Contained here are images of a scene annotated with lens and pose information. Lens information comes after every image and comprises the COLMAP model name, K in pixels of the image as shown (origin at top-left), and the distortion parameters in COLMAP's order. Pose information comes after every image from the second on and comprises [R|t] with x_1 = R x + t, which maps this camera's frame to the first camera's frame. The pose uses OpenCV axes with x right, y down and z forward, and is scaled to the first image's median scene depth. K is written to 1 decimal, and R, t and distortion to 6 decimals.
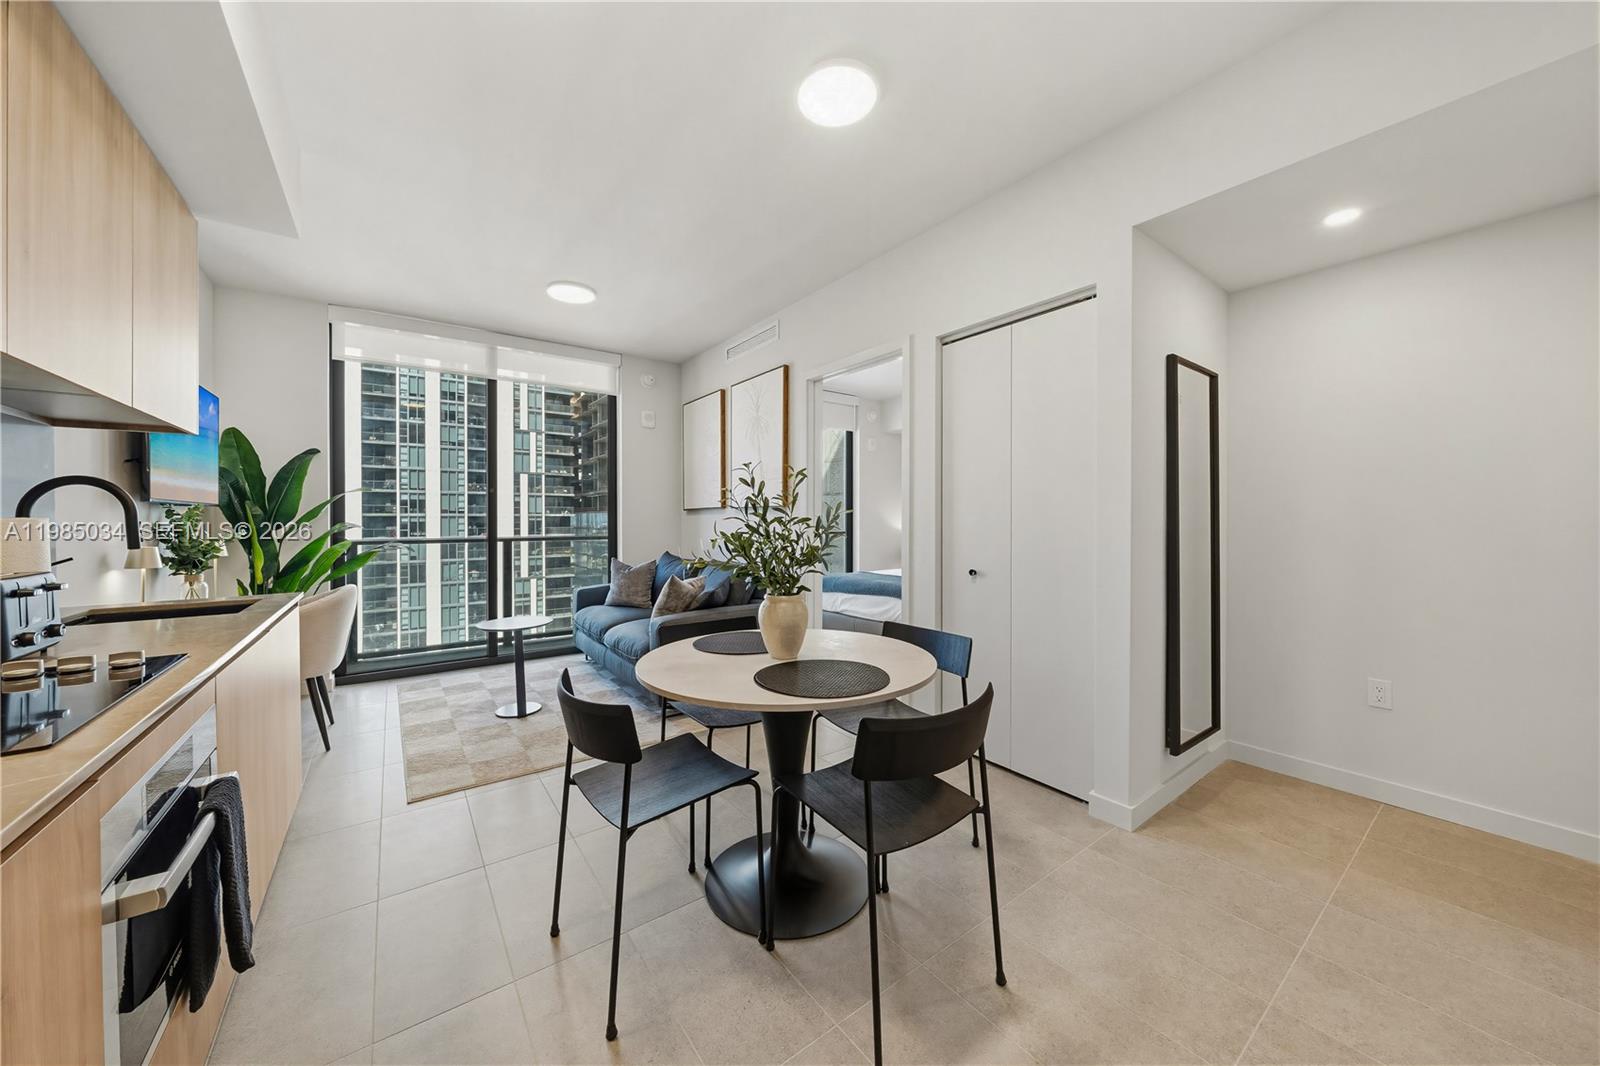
lens RADIAL K [[560.6, 0, 794.0], [0, 560.6, 521.2], [0, 0, 1]] dist [0.000634, -0.000017]
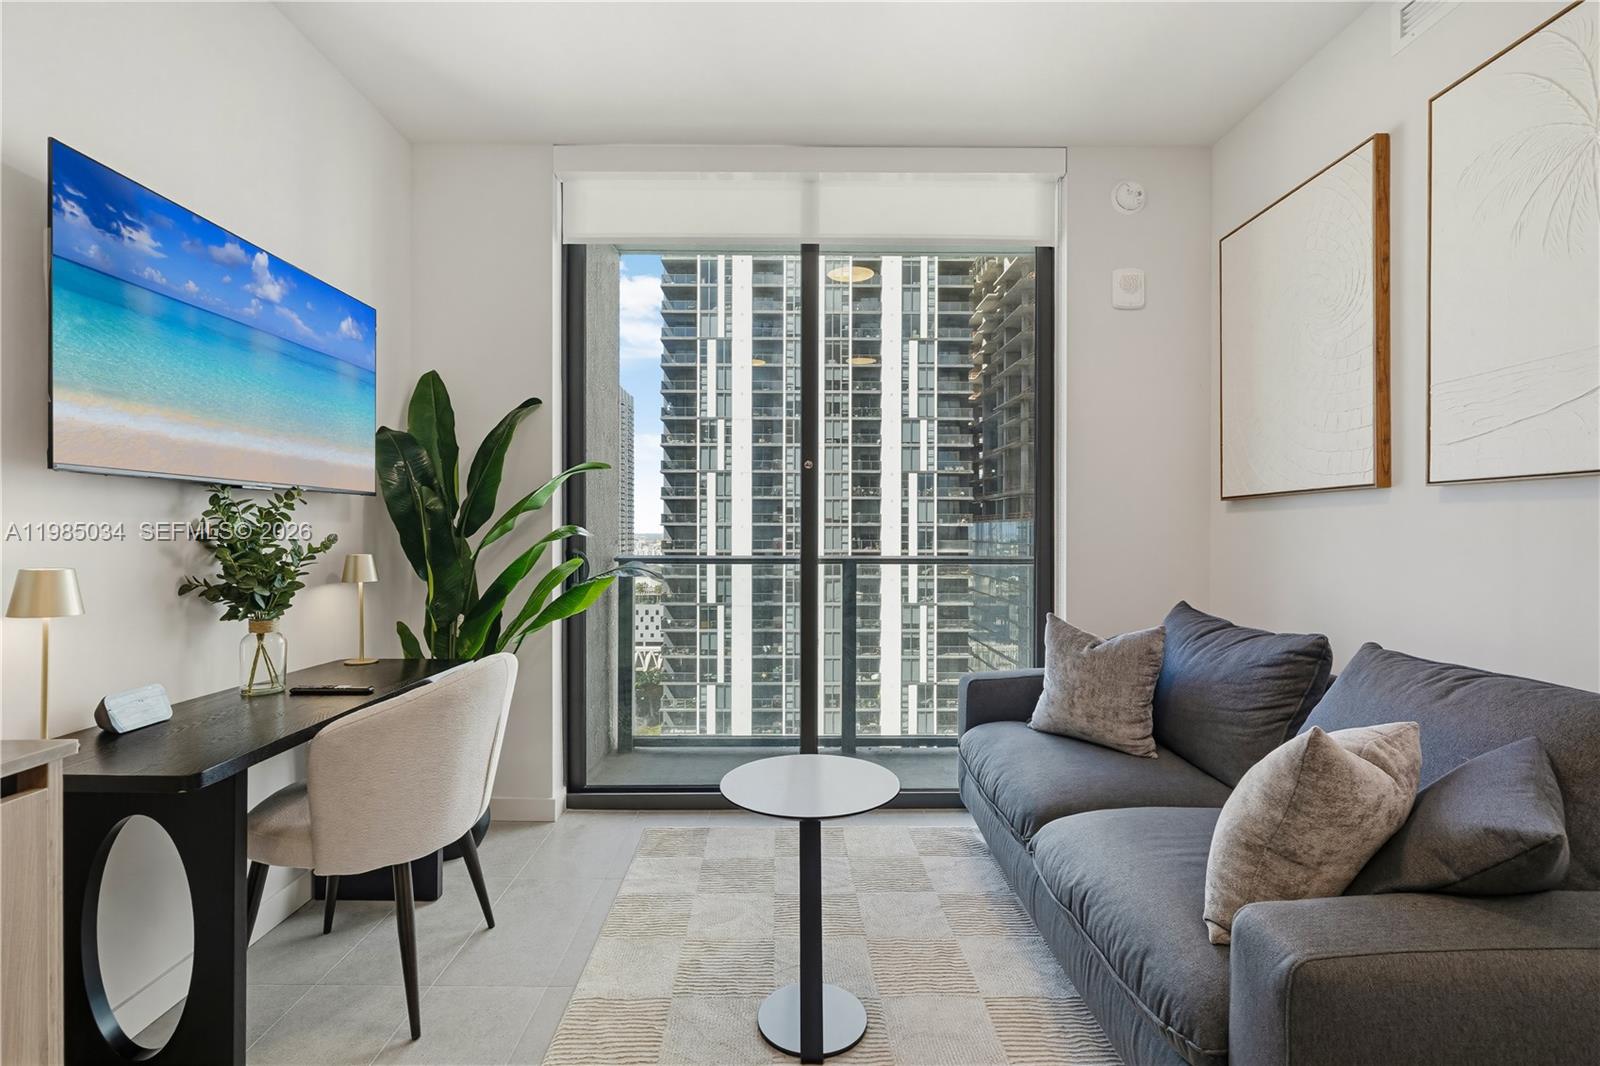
lens RADIAL K [[738.6, 0, 793.5], [0, 738.6, 530.0], [0, 0, 1]] dist [-0.001755, -0.000251]
pose [[0.817884, 0.003108, -0.575375, -0.017444], [-0.005875, 0.999978, -0.002949, 0.000708], [0.575354, 0.005793, 0.817884, 0.047164]]
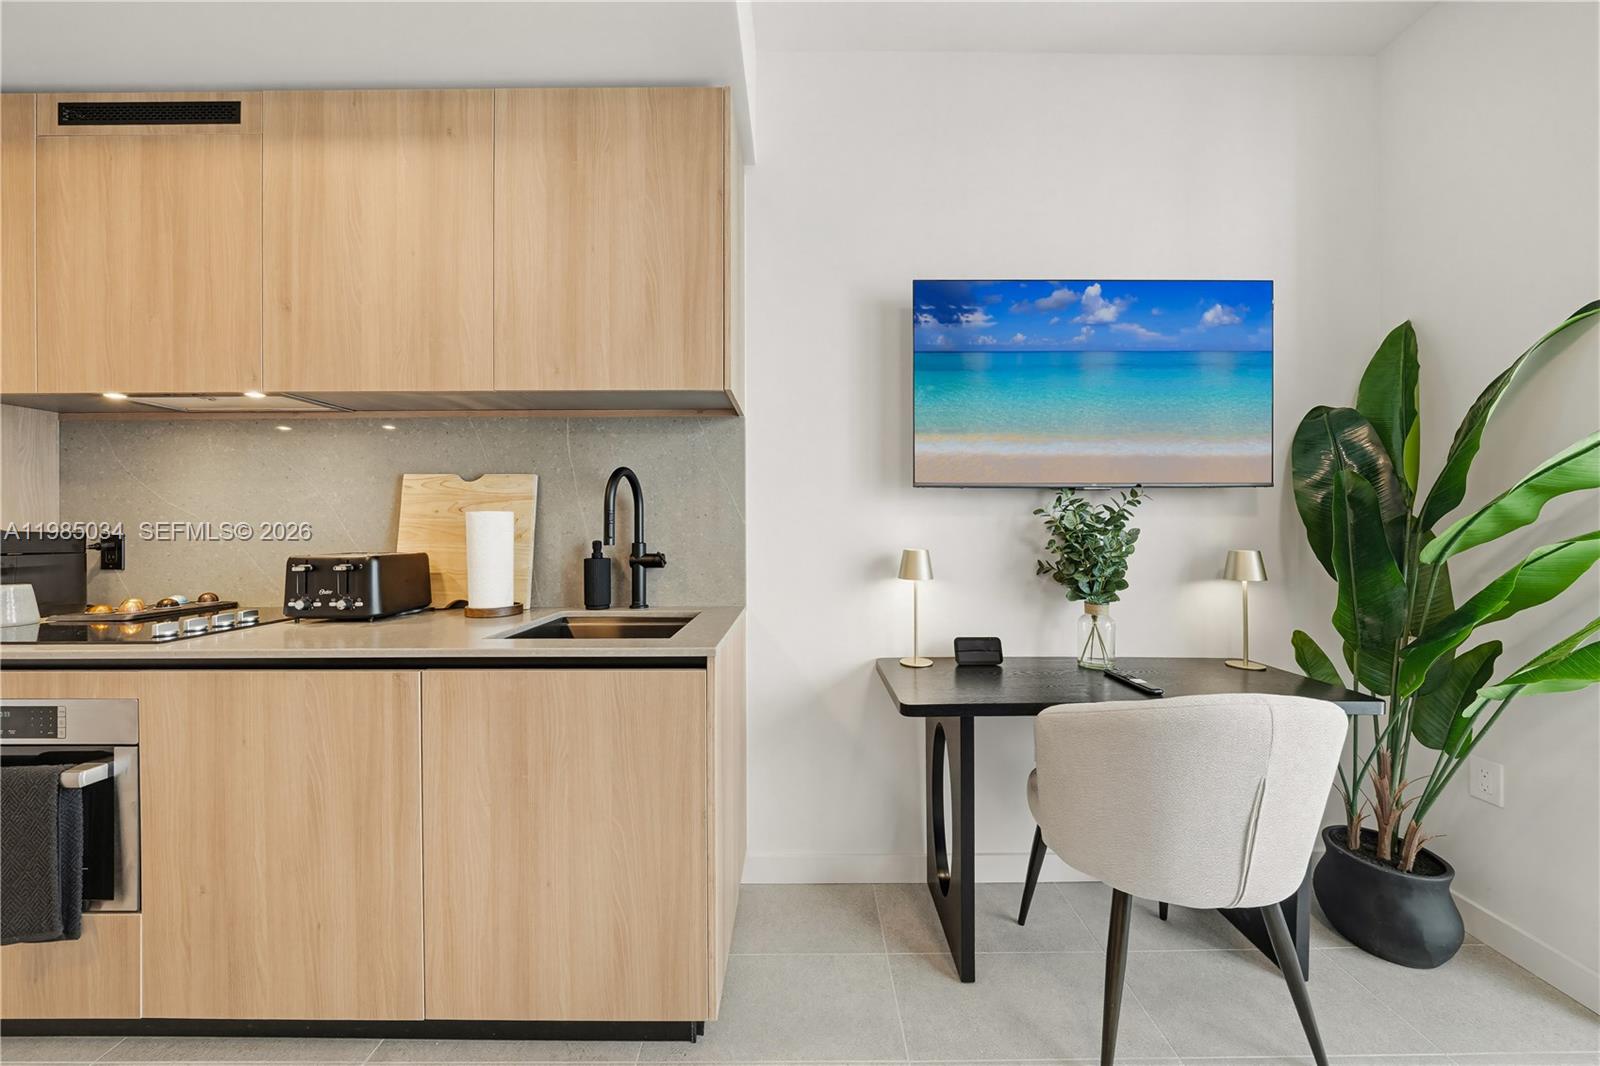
lens RADIAL K [[547.2, 0, 801.0], [0, 547.2, 527.7], [0, 0, 1]] dist [-0.007187, 0.000004]
pose [[-0.579041, 0.004761, -0.815284, -0.026984], [0.001012, 0.999986, 0.005121, 0.000766], [0.815298, 0.002140, -0.579038, 0.070832]]
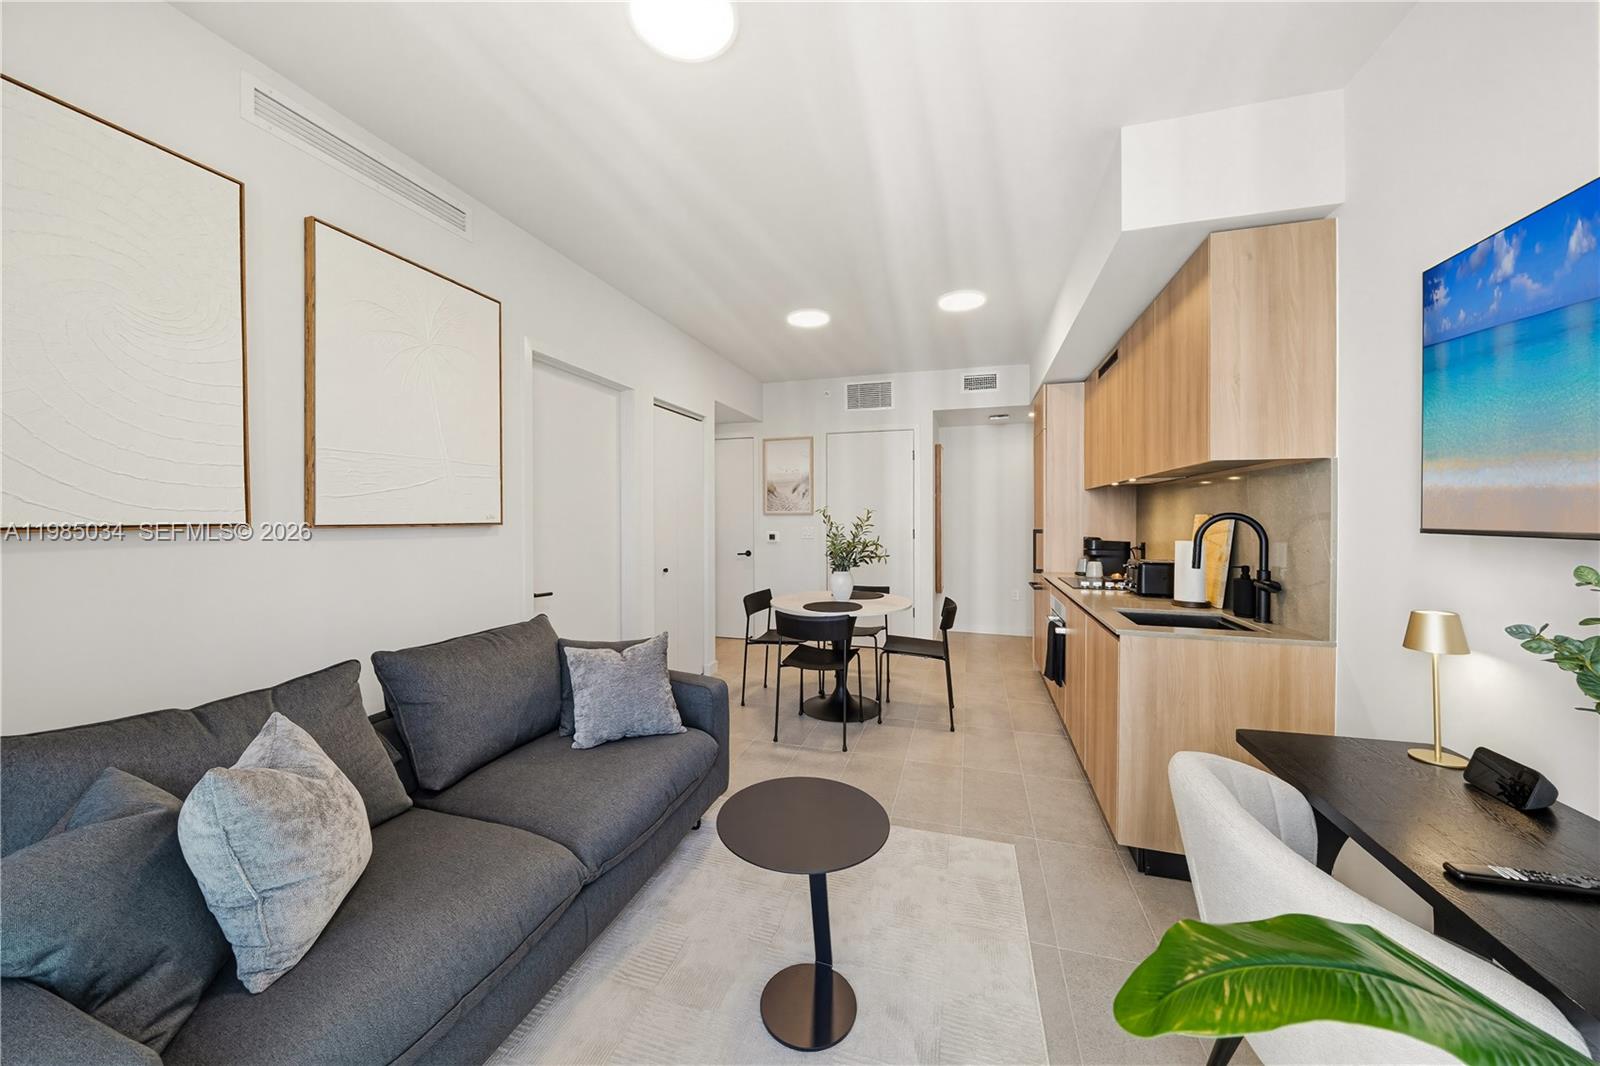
lens RADIAL K [[560.6, 0, 794.0], [0, 560.6, 521.2], [0, 0, 1]] dist [0.000634, -0.000017]
pose [[-0.603979, -0.006802, 0.796971, -0.066899], [0.004186, 0.999923, 0.011706, -0.003184], [-0.796989, 0.010406, -0.603904, 0.102800]]
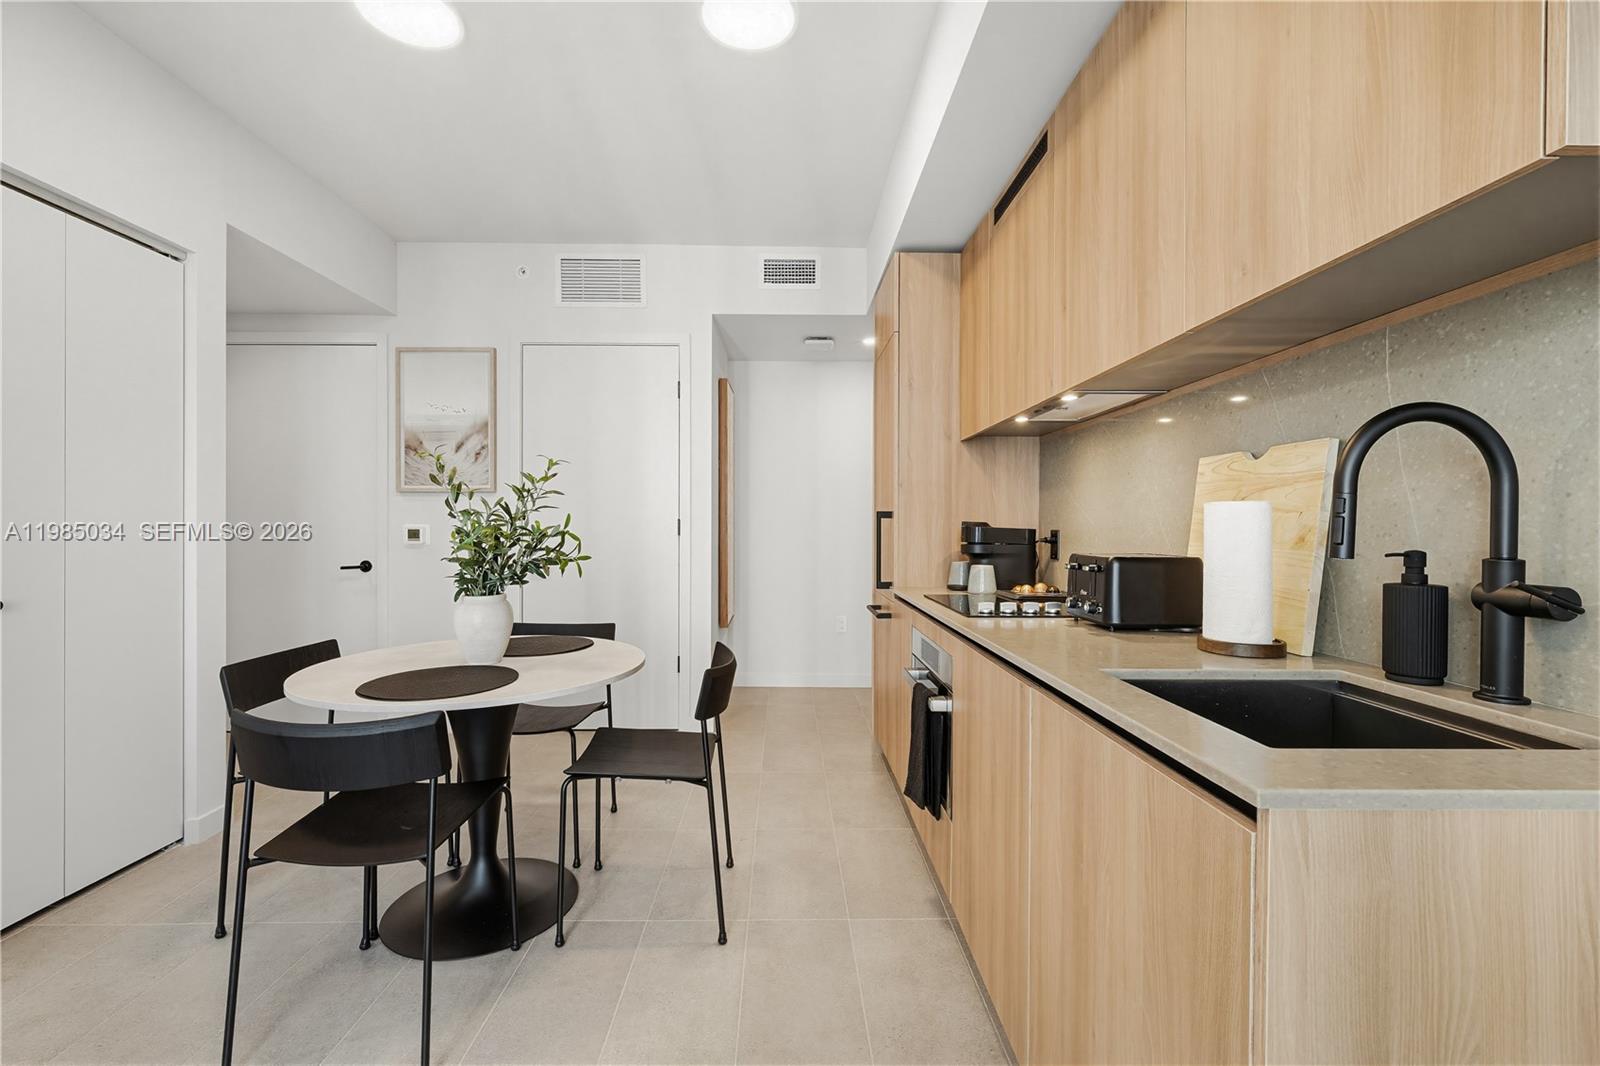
lens RADIAL K [[683.1, 0, 790.3], [0, 683.1, 522.6], [0, 0, 1]] dist [-0.001826, 0.000705]
pose [[-0.818320, 0.003222, 0.574754, -0.045940], [0.001374, 0.999992, -0.003649, 0.000889], [-0.574761, -0.002196, -0.818318, 0.070392]]
